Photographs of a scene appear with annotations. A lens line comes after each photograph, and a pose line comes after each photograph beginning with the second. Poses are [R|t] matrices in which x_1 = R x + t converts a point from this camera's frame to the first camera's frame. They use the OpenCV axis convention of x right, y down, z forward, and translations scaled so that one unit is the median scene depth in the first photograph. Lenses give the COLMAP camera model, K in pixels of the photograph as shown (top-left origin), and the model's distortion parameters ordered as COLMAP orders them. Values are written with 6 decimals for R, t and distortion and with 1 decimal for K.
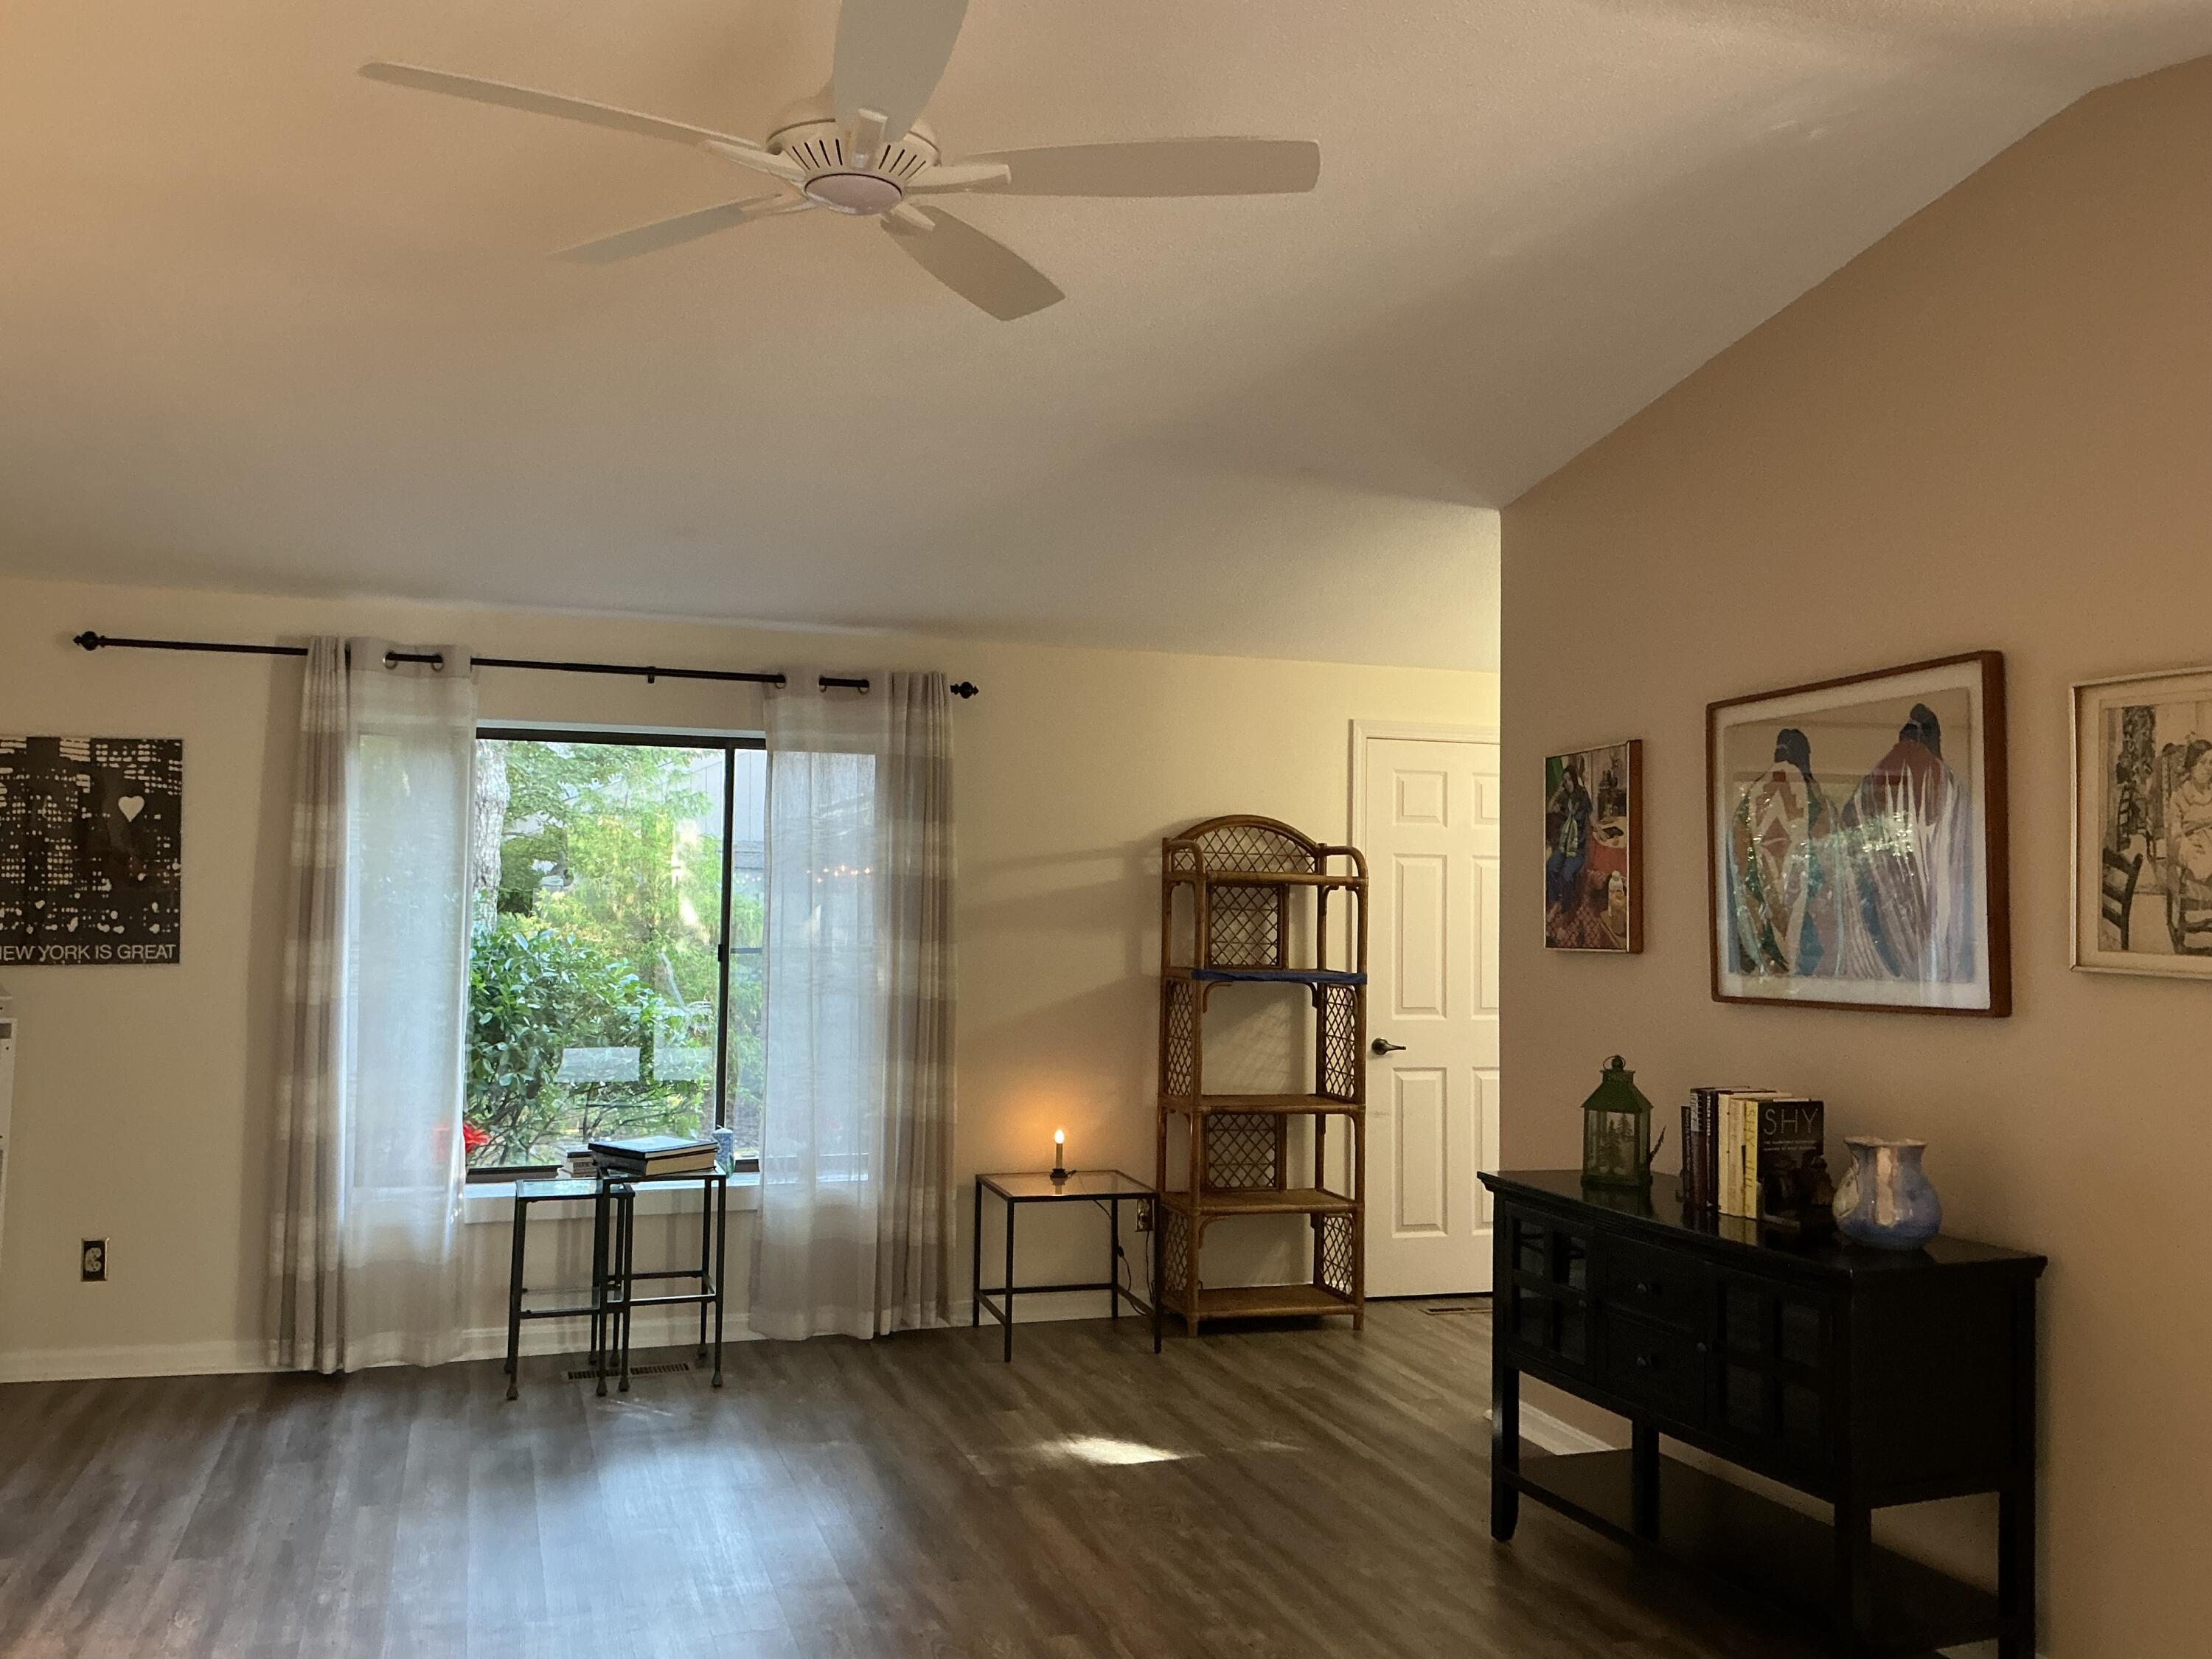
lens RADIAL K [[1853.8, 0, 1097.7], [0, 1853.8, 823.8], [0, 0, 1]] dist [0.112294, -0.211292]
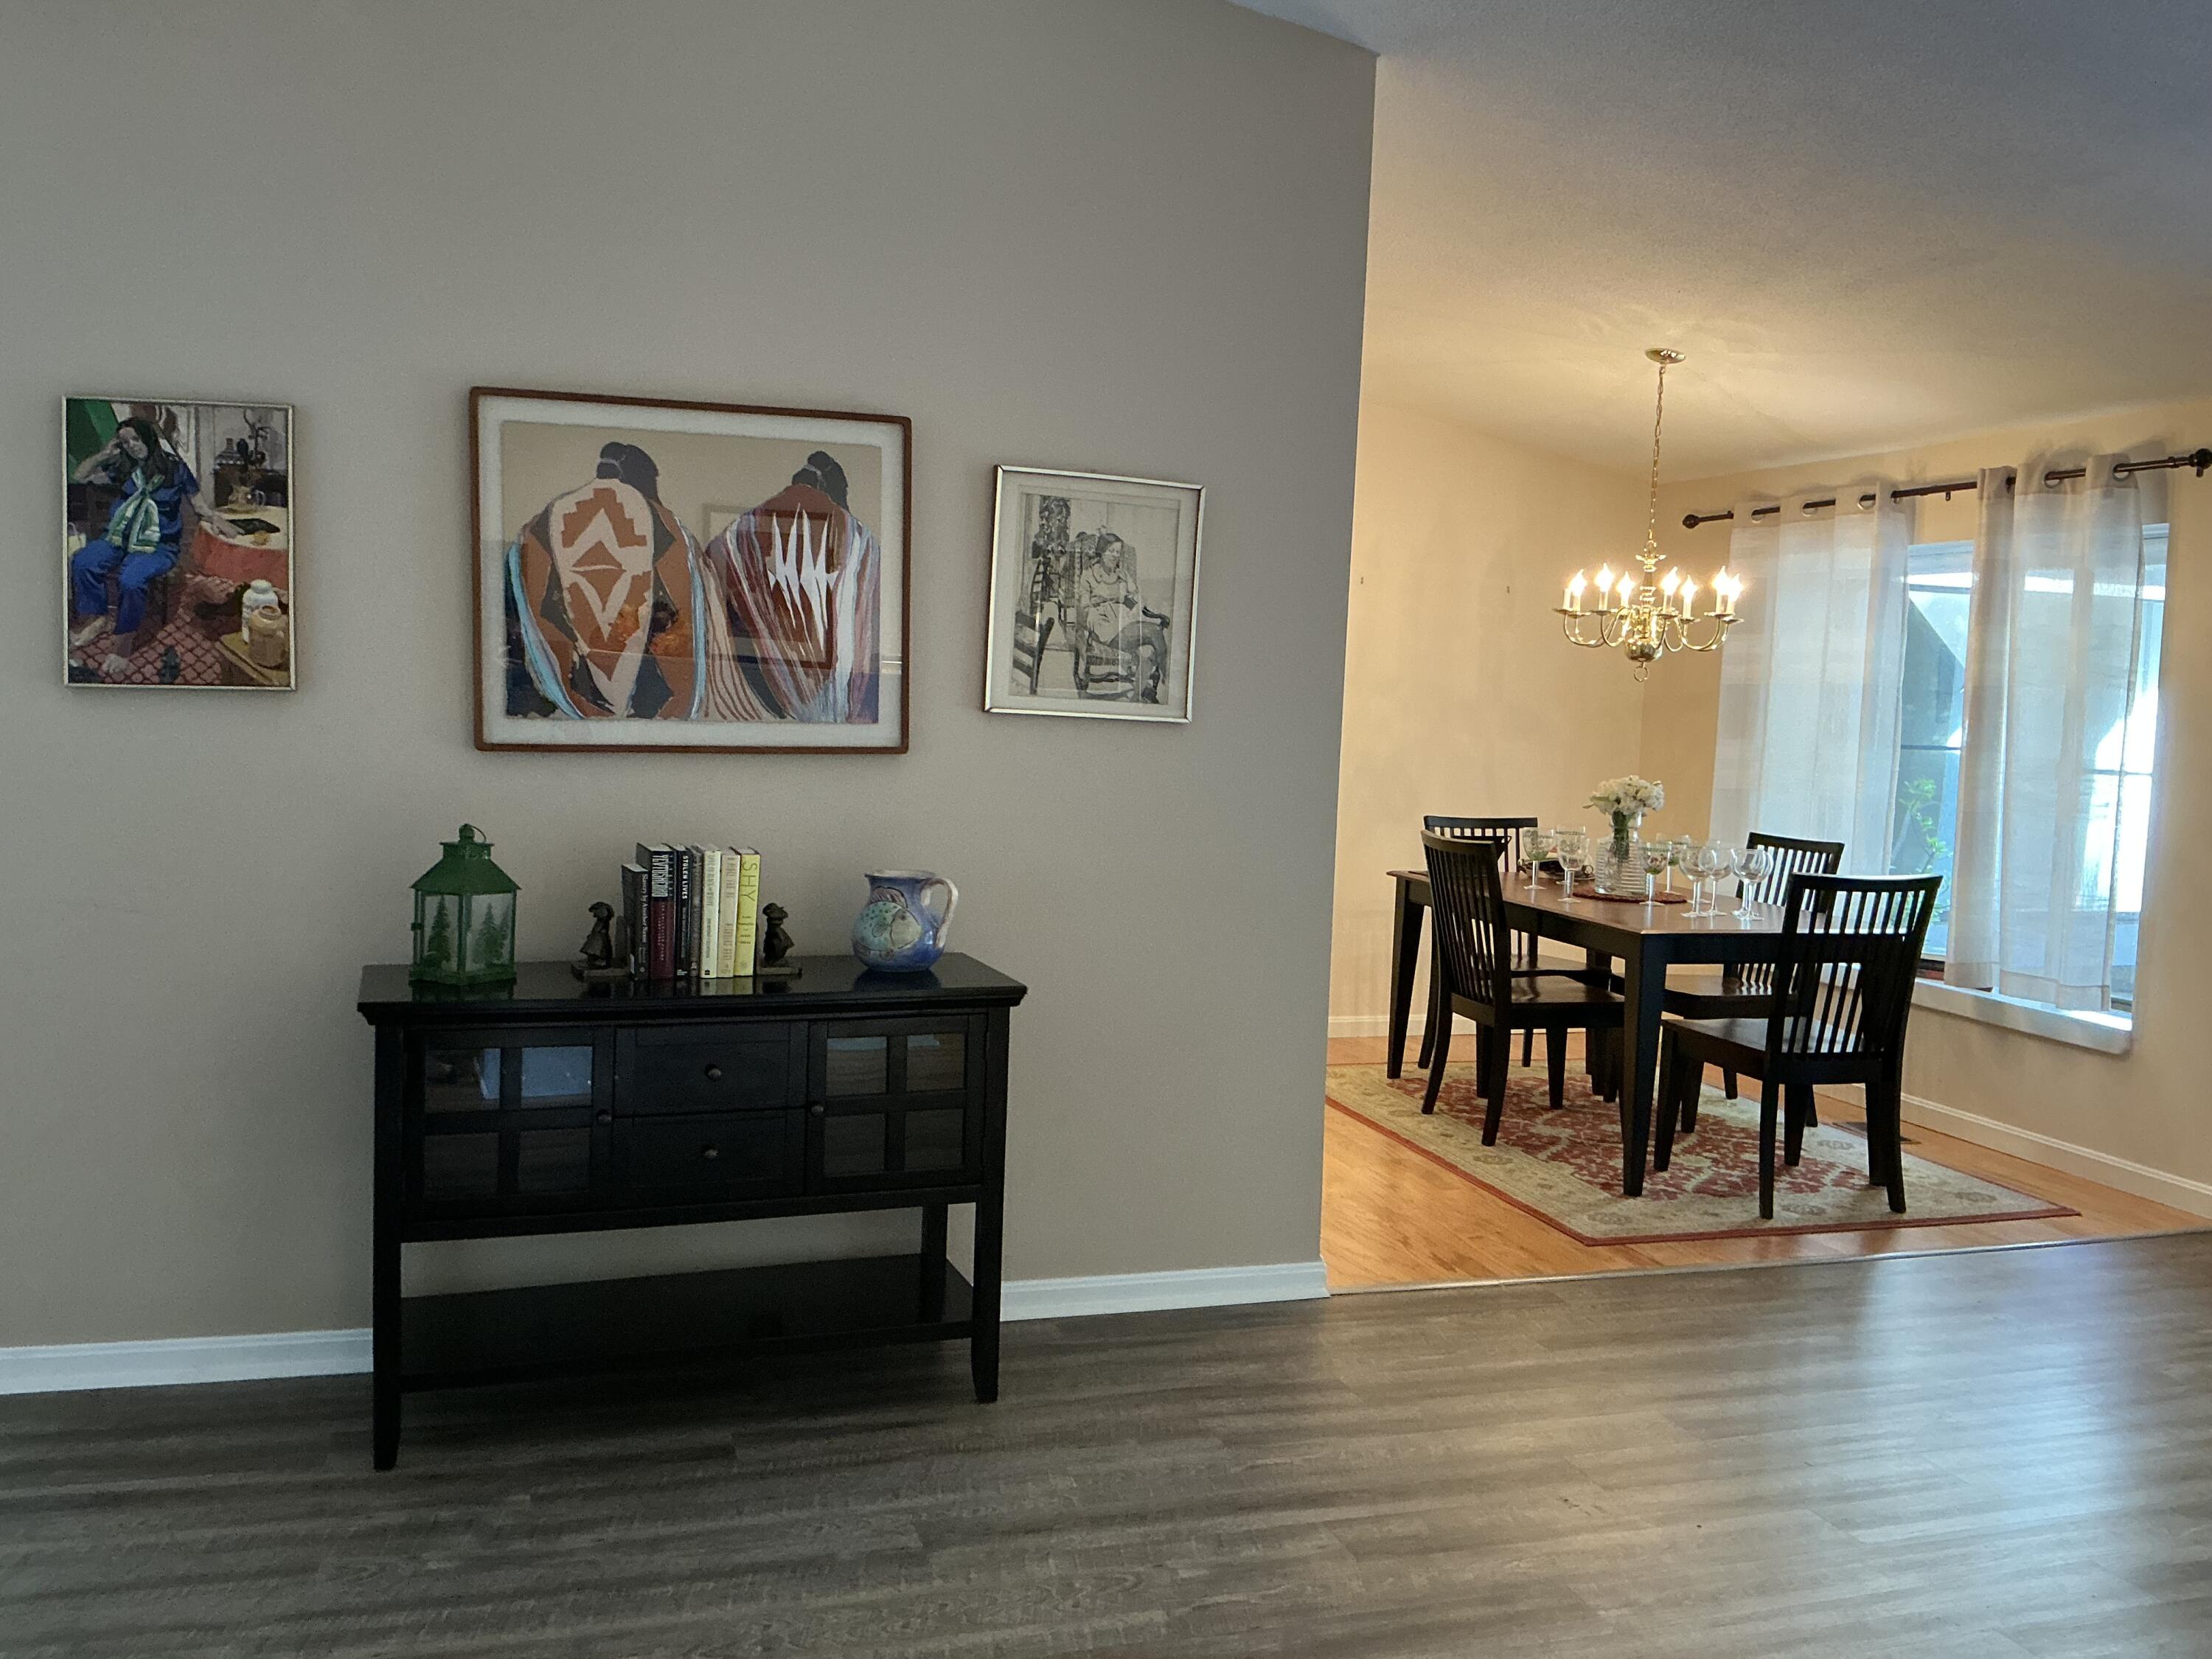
lens RADIAL K [[1853.8, 0, 1122.9], [0, 1853.8, 822.7], [0, 0, 1]] dist [0.112294, -0.211292]
pose [[-0.001917, -0.085166, 0.996365, -0.535047], [-0.081594, 0.993058, 0.084727, 0.033602], [-0.996664, -0.081135, -0.008853, 0.750497]]
